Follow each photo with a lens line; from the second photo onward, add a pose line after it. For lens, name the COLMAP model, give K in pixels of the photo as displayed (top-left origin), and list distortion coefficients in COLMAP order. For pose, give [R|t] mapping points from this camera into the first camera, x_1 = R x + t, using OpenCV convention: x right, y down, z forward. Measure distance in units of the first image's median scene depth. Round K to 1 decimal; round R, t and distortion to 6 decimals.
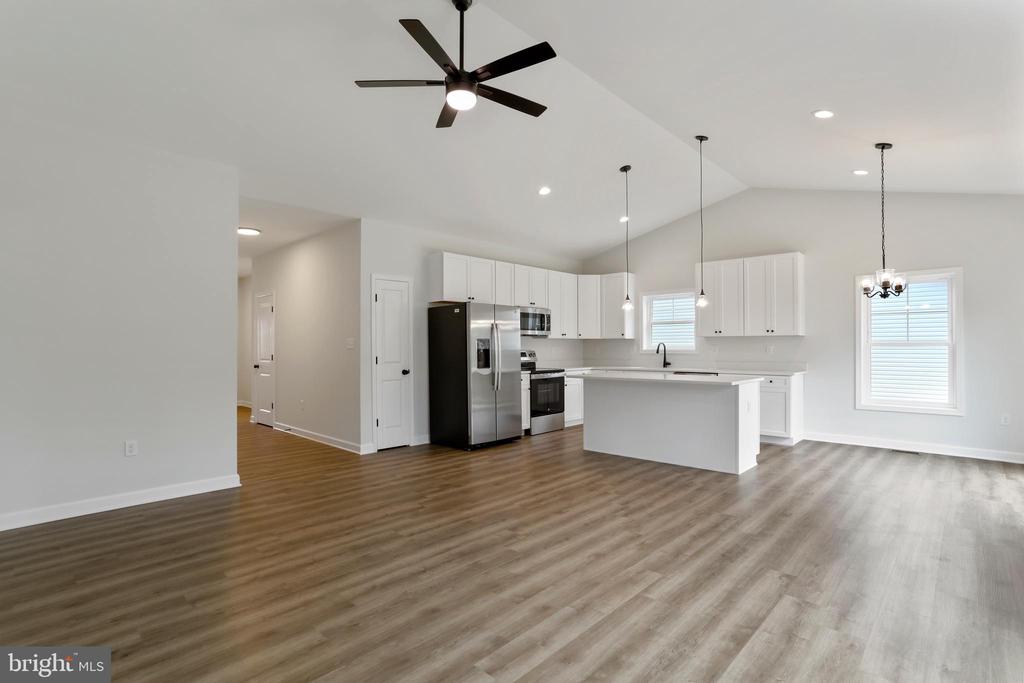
lens RADIAL K [[496.0, 0, 520.2], [0, 496.0, 346.6], [0, 0, 1]] dist [0.000571, 0.000320]
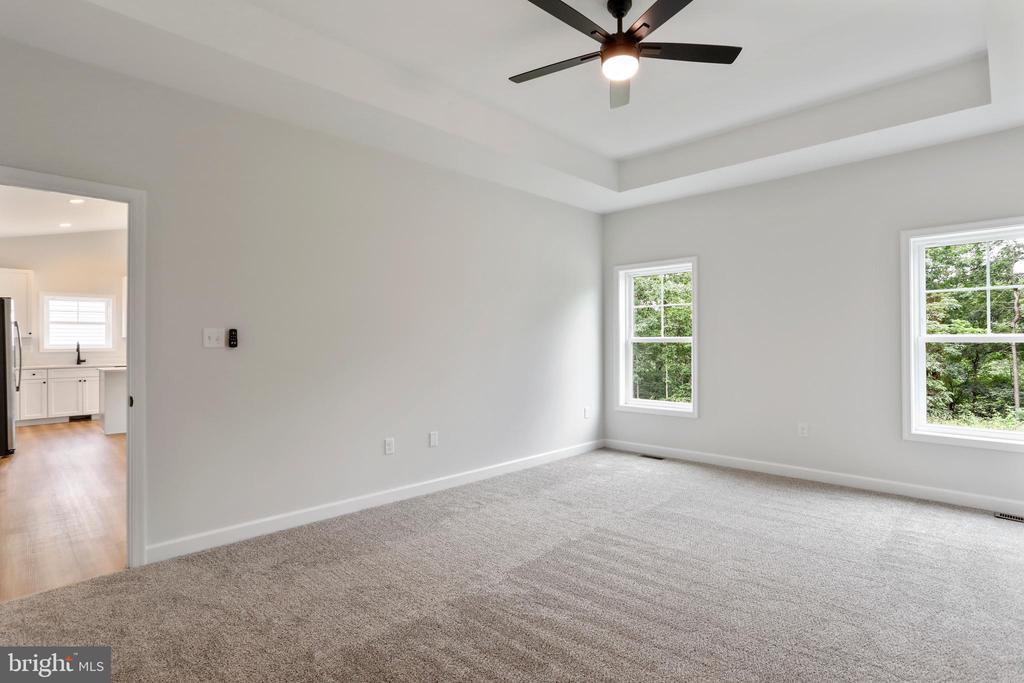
lens RADIAL K [[496.0, 0, 520.2], [0, 496.0, 346.6], [0, 0, 1]] dist [0.000571, 0.000320]
pose [[0.036307, 0.001972, 0.999339, -0.784379], [-0.000213, 0.999998, -0.001966, 0.004392], [-0.999341, -0.000141, 0.036307, 0.000656]]
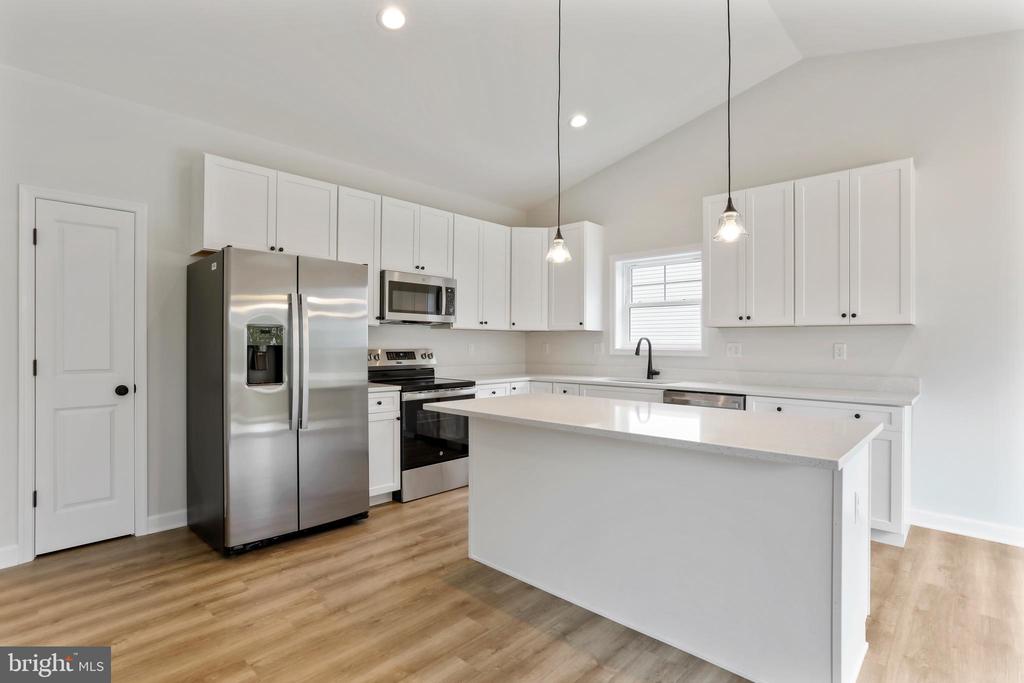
lens RADIAL K [[510.6, 0, 512.0], [0, 510.6, 341.5], [0, 0, 1]] dist [0.000088, 0.000391]
pose [[0.999907, 0.008185, -0.010926, 0.138266], [-0.008208, 0.999964, -0.002091, -0.000137], [0.010908, 0.002180, 0.999938, 0.402218]]
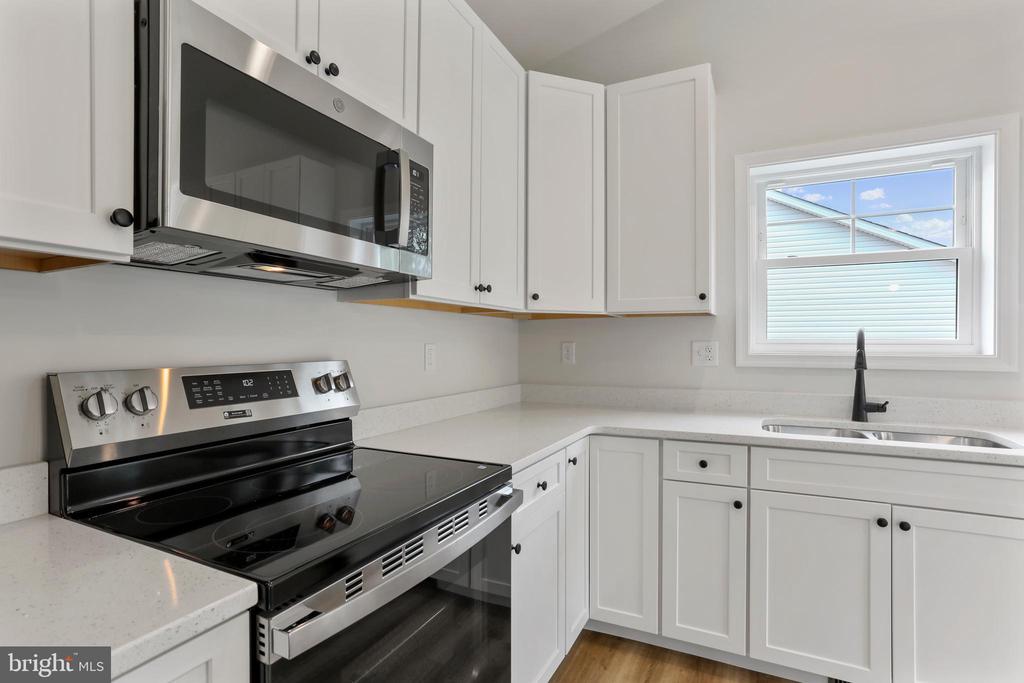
lens RADIAL K [[510.6, 0, 512.0], [0, 510.6, 341.5], [0, 0, 1]] dist [0.000088, 0.000391]
pose [[0.961944, 0.005110, 0.273201, 0.038922], [-0.004277, 0.999984, -0.003644, 0.001243], [-0.273215, 0.002337, 0.961950, 0.820642]]
